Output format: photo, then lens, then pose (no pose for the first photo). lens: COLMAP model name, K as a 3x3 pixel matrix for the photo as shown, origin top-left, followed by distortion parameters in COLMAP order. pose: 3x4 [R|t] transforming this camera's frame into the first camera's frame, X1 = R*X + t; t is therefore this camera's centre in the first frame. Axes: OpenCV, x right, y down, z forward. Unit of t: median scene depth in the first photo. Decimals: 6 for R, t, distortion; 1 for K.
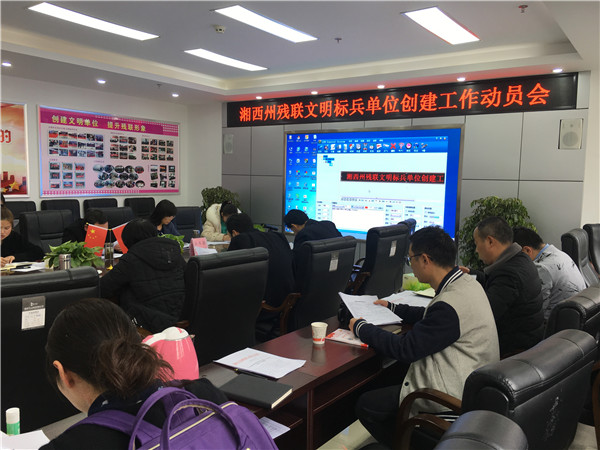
lens RADIAL K [[504.2, 0, 300.0], [0, 504.2, 225.0], [0, 0, 1]] dist [0.058299, -0.006666]
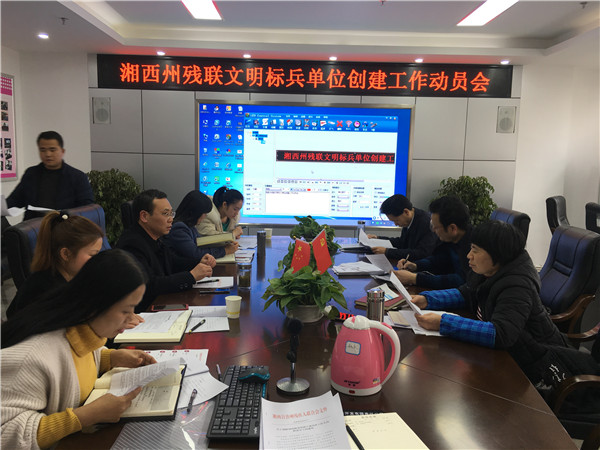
lens RADIAL K [[504.2, 0, 300.0], [0, 504.2, 225.0], [0, 0, 1]] dist [0.058299, -0.006666]
pose [[0.819163, -0.077770, 0.568264, -0.422000], [0.050429, 0.996694, 0.063708, -0.031098], [-0.571340, -0.023531, 0.820376, 0.259131]]
